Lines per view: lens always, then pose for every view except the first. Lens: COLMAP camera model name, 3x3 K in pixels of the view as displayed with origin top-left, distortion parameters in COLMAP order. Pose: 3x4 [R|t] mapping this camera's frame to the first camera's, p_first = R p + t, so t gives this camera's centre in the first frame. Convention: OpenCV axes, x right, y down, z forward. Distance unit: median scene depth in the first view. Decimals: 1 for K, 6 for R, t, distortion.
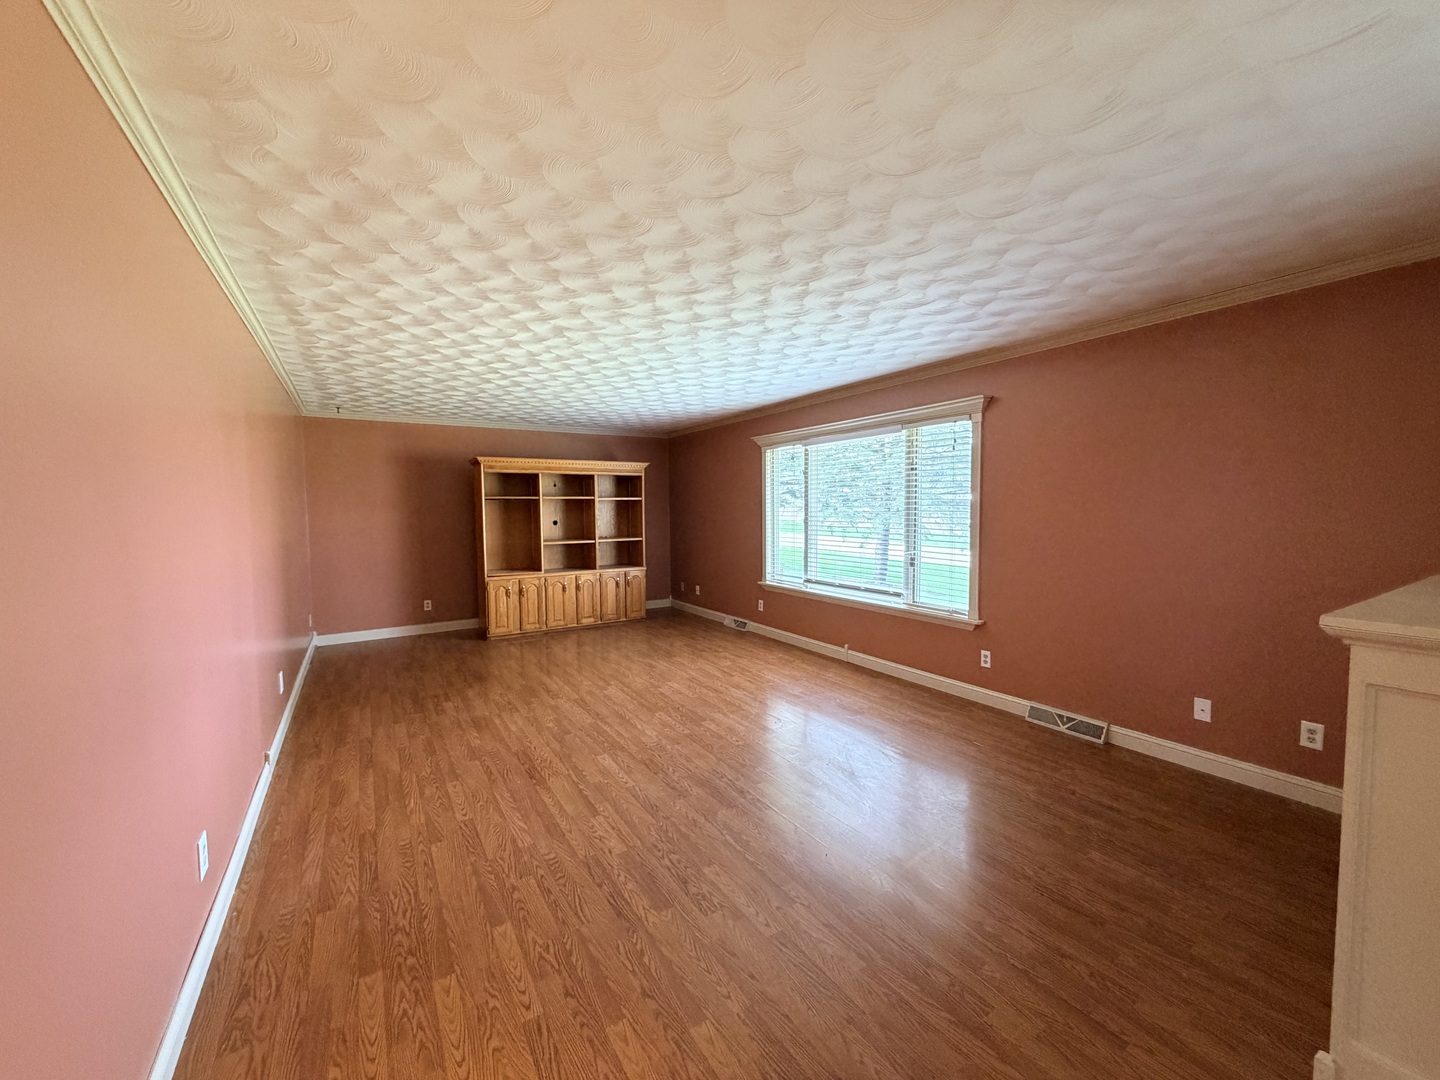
lens RADIAL K [[574.0, 0, 717.8], [0, 574.0, 540.1], [0, 0, 1]] dist [0.001217, -0.000659]
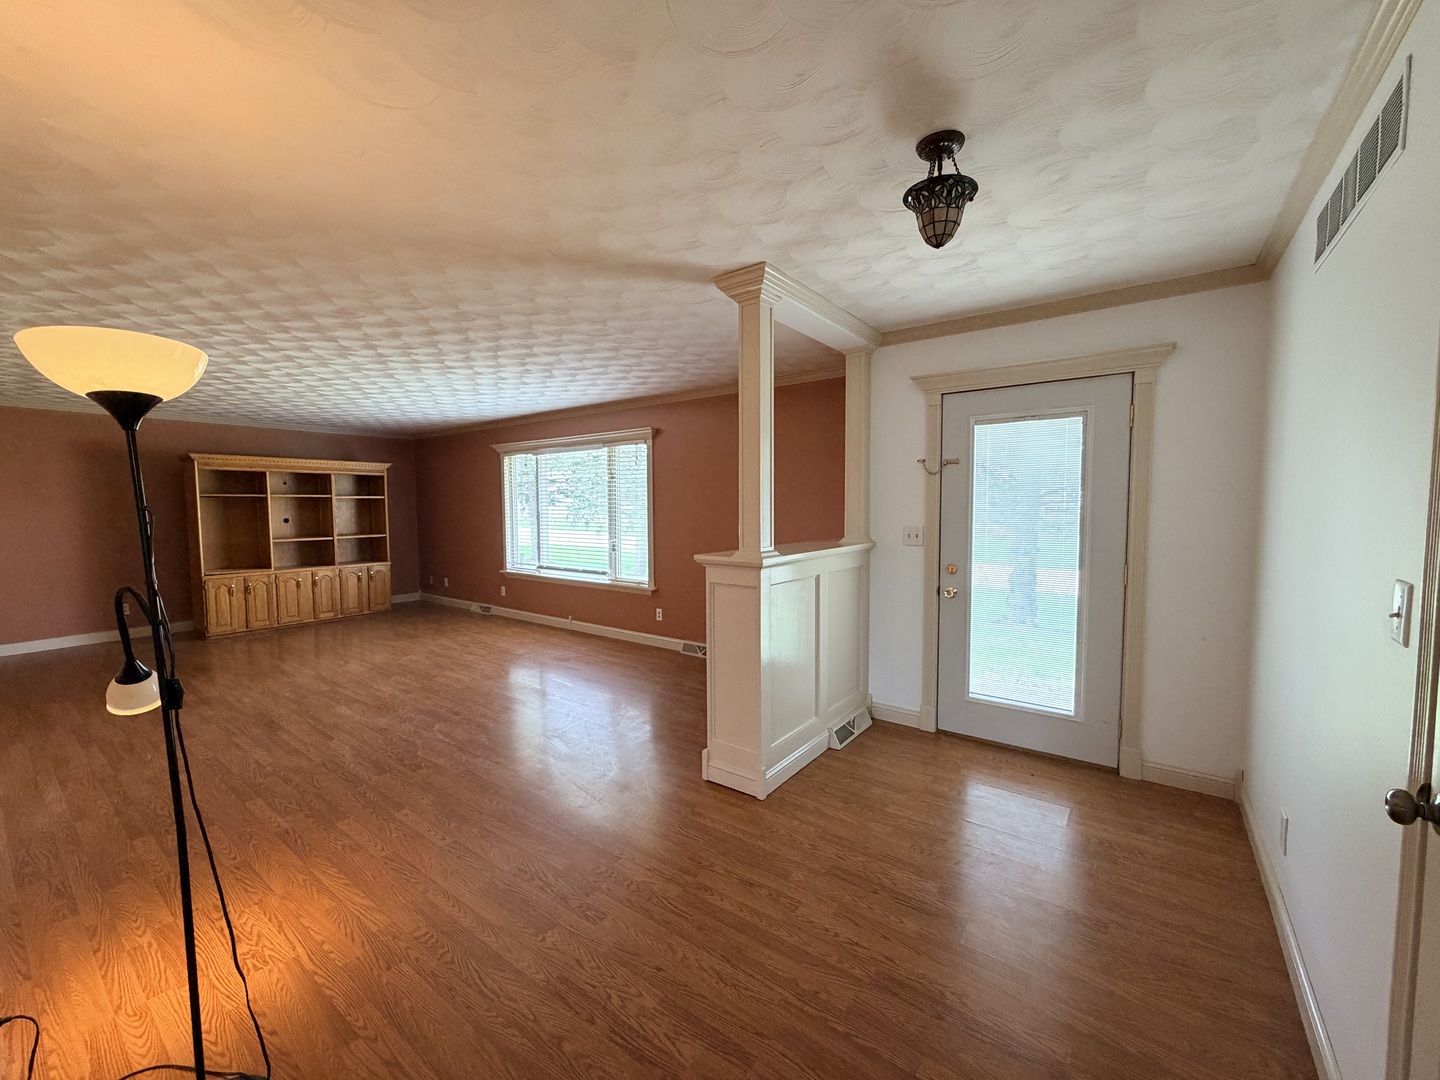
lens RADIAL K [[574.0, 0, 717.8], [0, 574.0, 540.1], [0, 0, 1]] dist [0.001217, -0.000659]
pose [[0.931591, -0.018044, 0.363060, 0.064302], [0.017170, 0.999837, 0.005635, 0.013277], [-0.363102, 0.000984, 0.931749, -0.247056]]
